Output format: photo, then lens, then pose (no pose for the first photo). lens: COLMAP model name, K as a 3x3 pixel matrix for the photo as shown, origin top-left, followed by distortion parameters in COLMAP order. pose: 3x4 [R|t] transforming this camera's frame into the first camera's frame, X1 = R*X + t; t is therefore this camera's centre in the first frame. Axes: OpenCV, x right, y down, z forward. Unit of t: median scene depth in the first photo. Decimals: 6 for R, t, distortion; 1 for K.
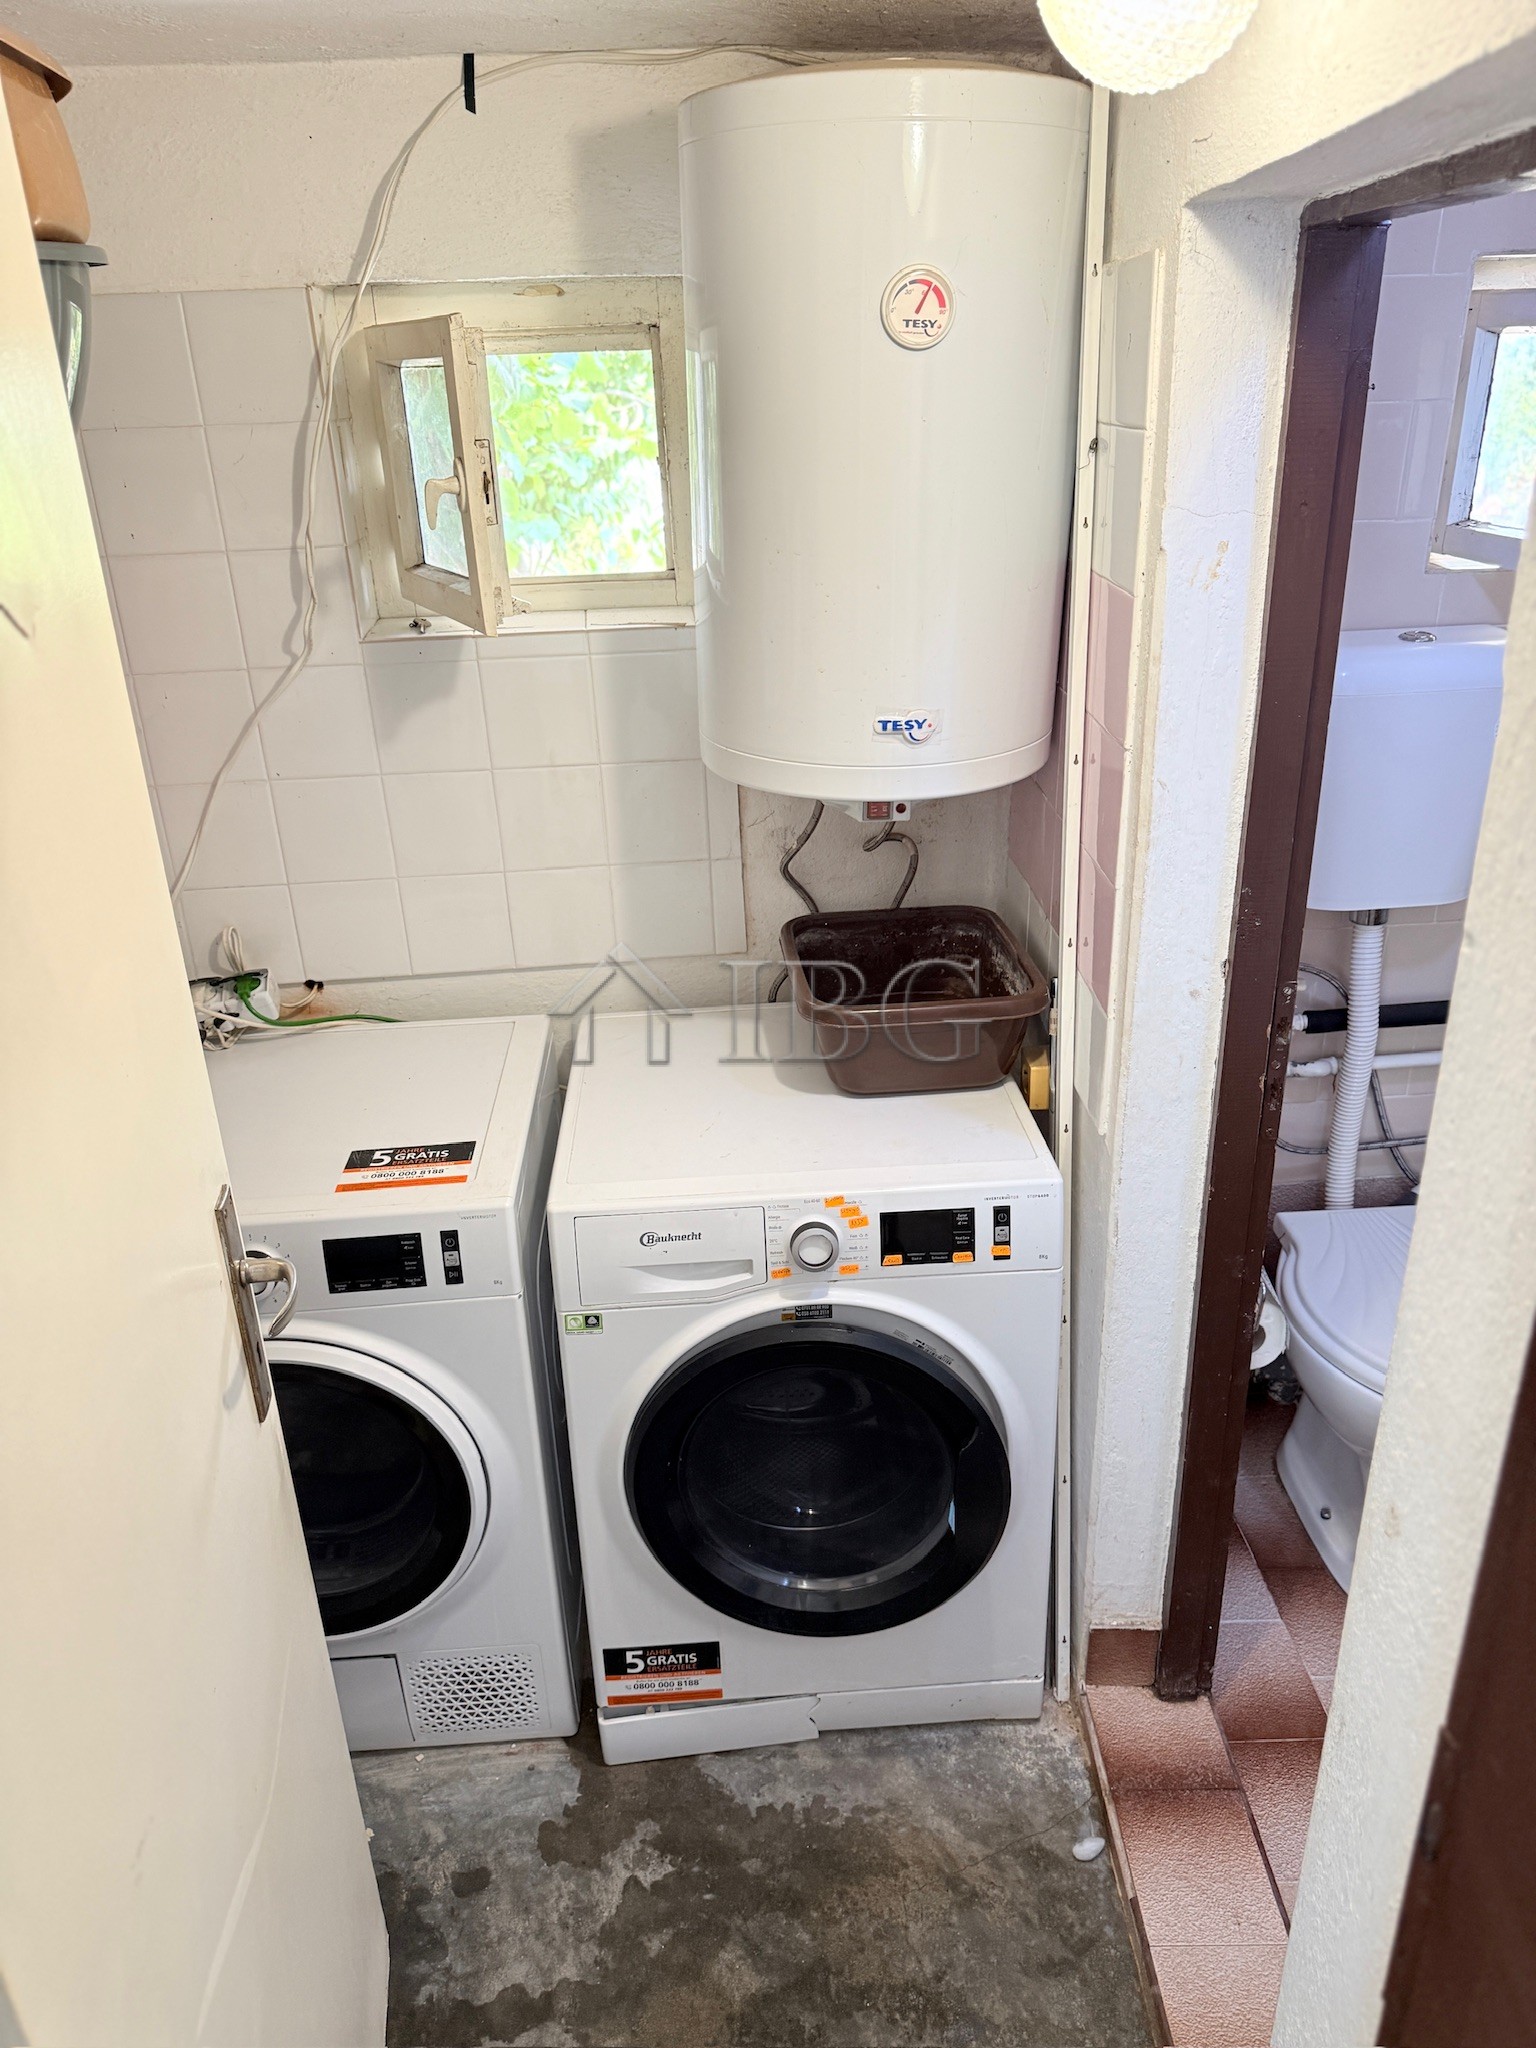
lens RADIAL K [[1449.0, 0, 773.6], [0, 1449.0, 1025.3], [0, 0, 1]] dist [0.012683, 0.001930]
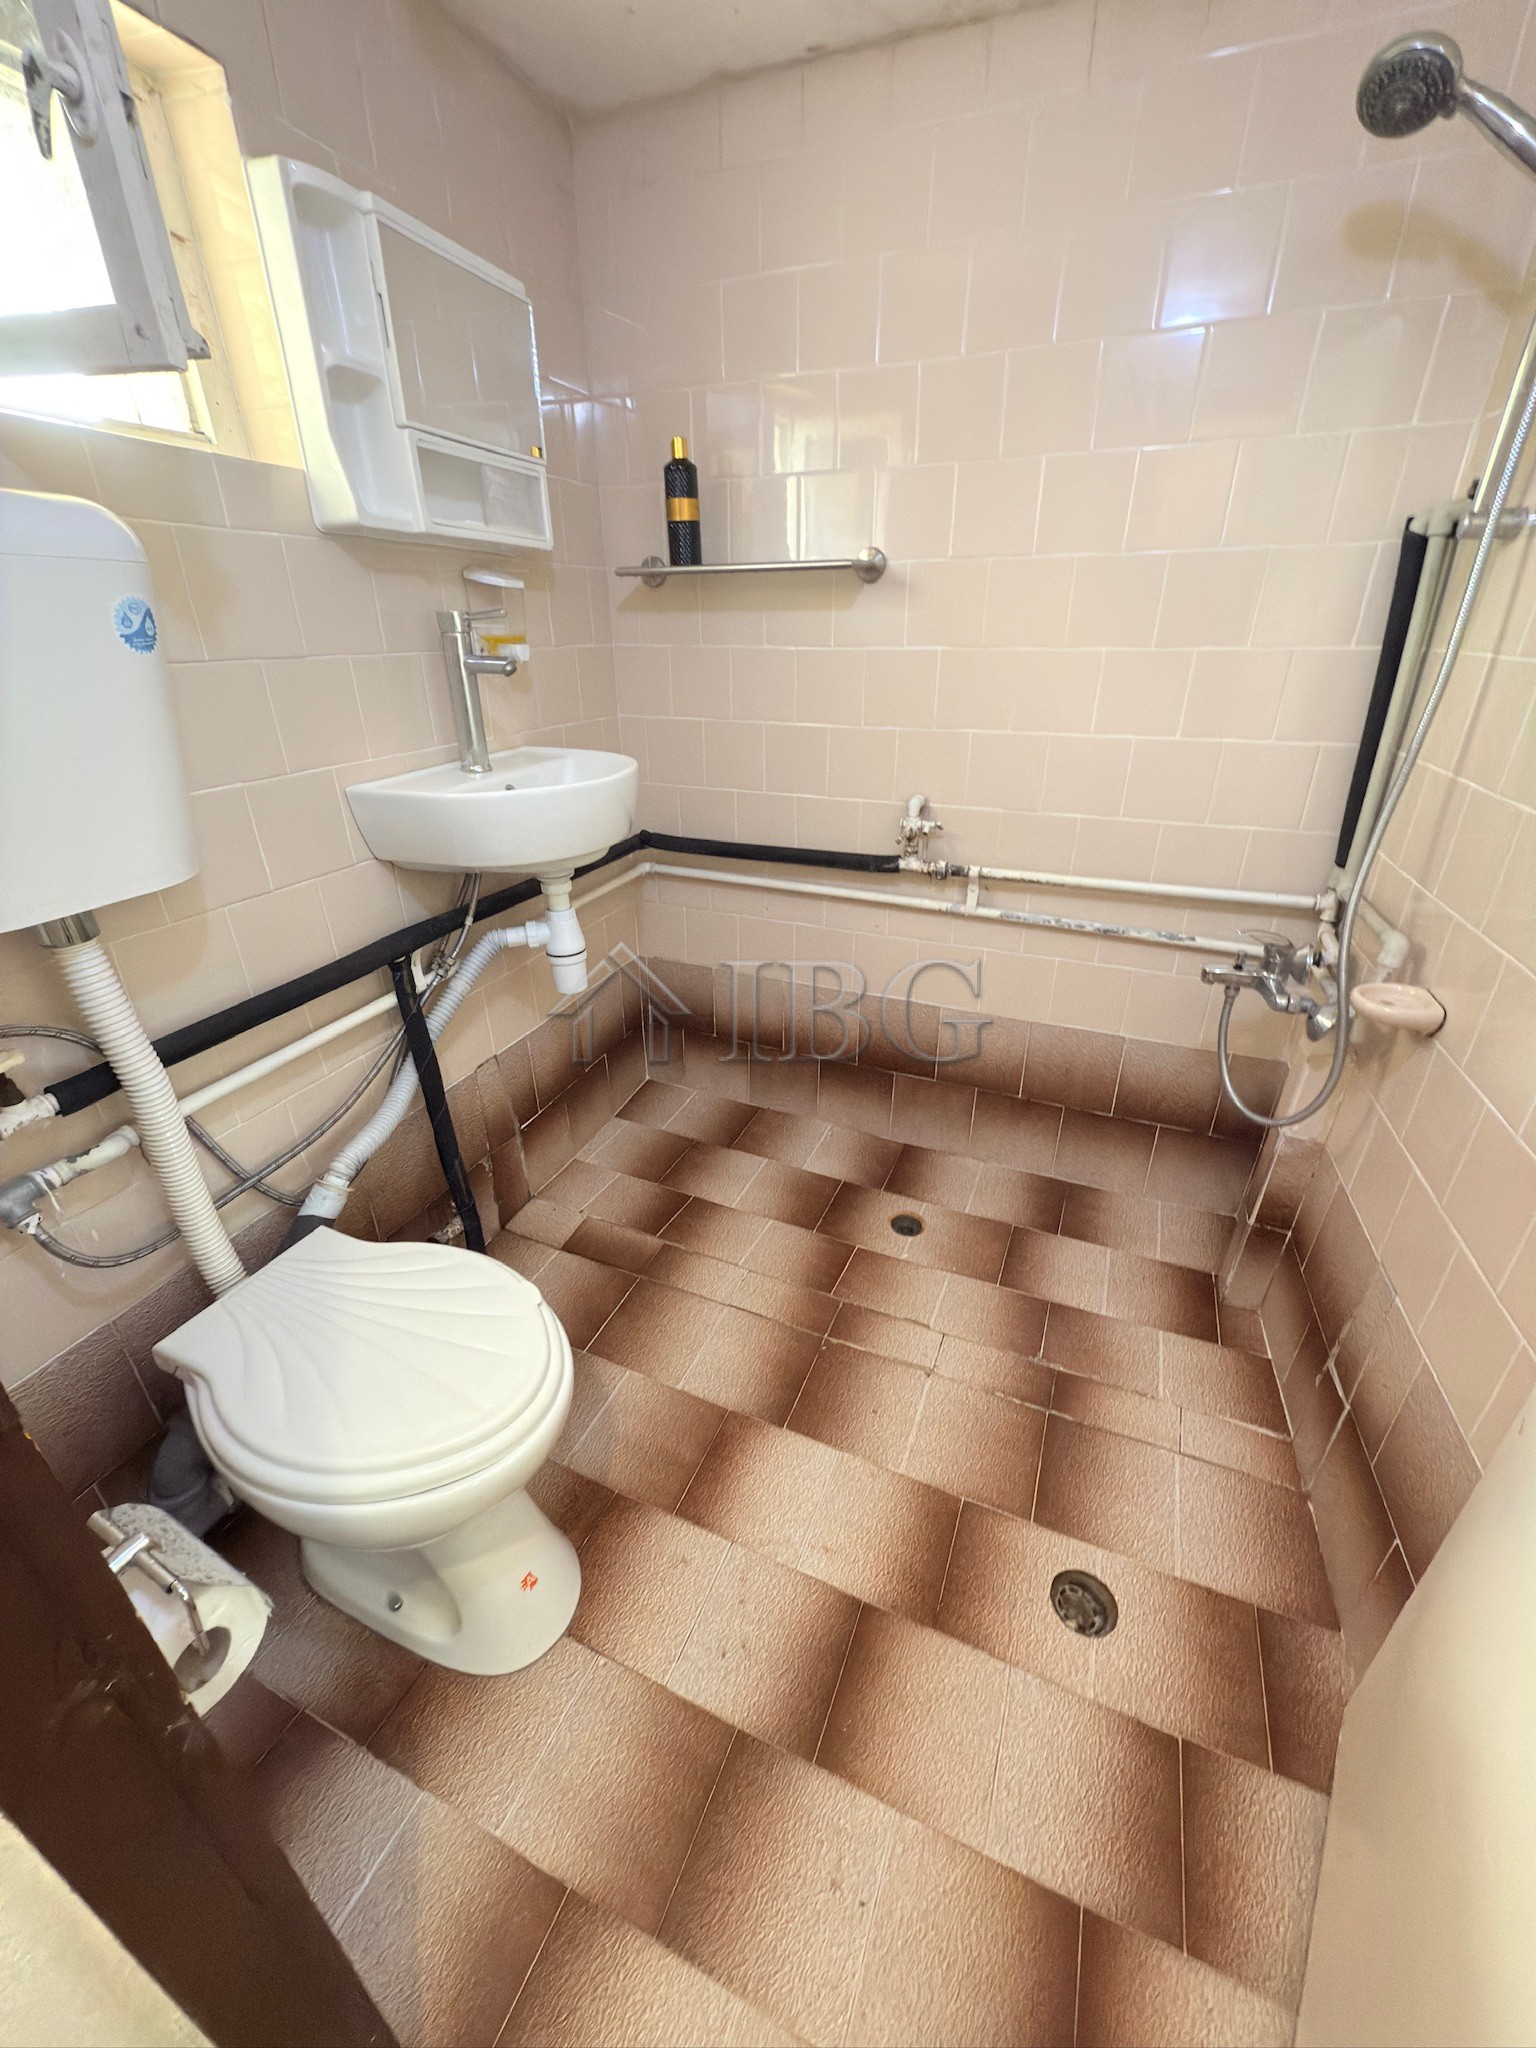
lens RADIAL K [[816.5, 0, 773.6], [0, 816.5, 1019.2], [0, 0, 1]] dist [-0.000976, 0.000229]
pose [[0.436793, -0.369100, 0.820352, 0.203899], [0.354584, 0.908755, 0.220079, -0.002320], [-0.826730, 0.194755, 0.527815, 0.481397]]
